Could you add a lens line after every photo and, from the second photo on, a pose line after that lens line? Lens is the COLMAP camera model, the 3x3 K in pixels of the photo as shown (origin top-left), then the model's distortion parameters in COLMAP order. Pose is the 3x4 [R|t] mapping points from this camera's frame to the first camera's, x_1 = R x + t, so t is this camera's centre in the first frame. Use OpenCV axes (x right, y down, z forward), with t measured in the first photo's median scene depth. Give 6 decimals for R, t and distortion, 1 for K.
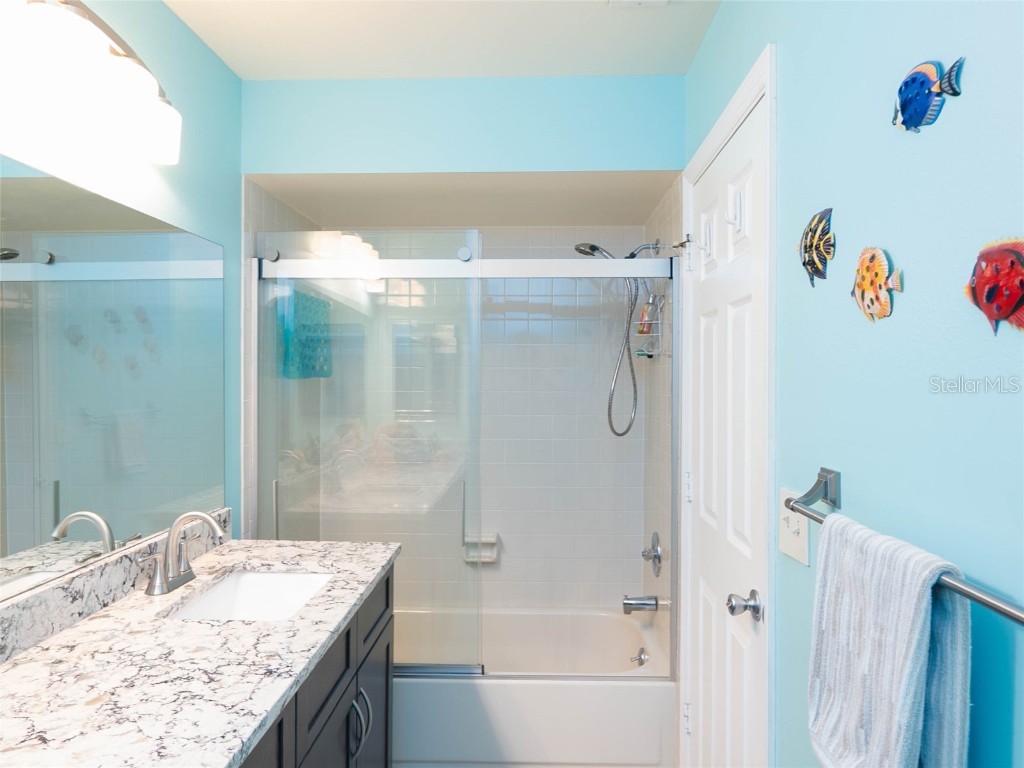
lens RADIAL K [[661.6, 0, 512.0], [0, 661.6, 384.0], [0, 0, 1]] dist [-0.003955, 0.001551]
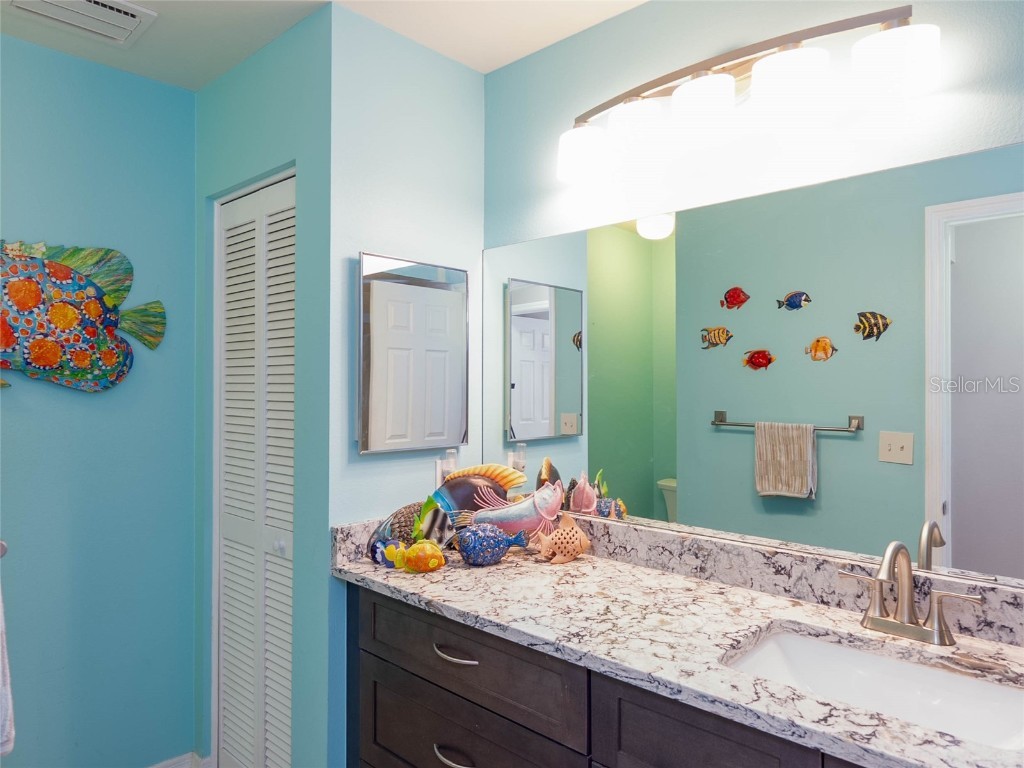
lens RADIAL K [[661.6, 0, 512.0], [0, 661.6, 384.0], [0, 0, 1]] dist [-0.003955, 0.001551]
pose [[-0.658533, -0.001727, -0.752550, 0.411621], [-0.007978, 0.999957, 0.004687, 0.012723], [0.752509, 0.009090, -0.658519, 1.274393]]
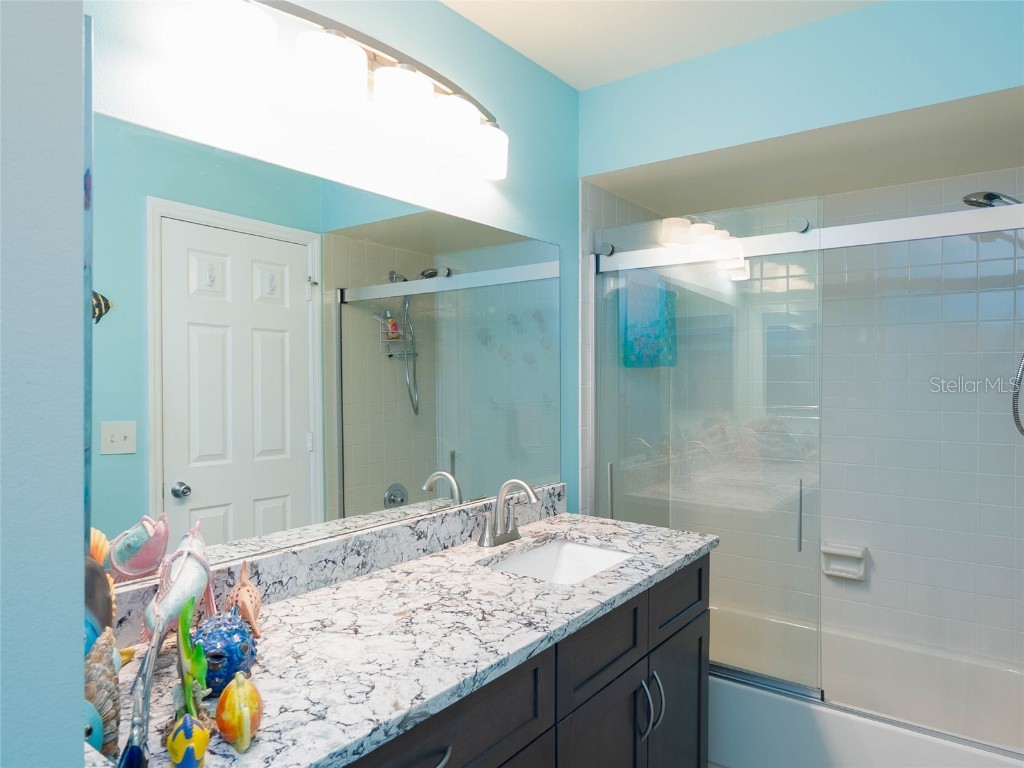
lens RADIAL K [[661.6, 0, 512.0], [0, 661.6, 384.0], [0, 0, 1]] dist [-0.003955, 0.001551]
pose [[0.819391, 0.004881, -0.573214, 0.183112], [-0.004882, 0.999987, 0.001536, 0.029036], [0.573214, 0.001540, 0.819404, 0.066018]]
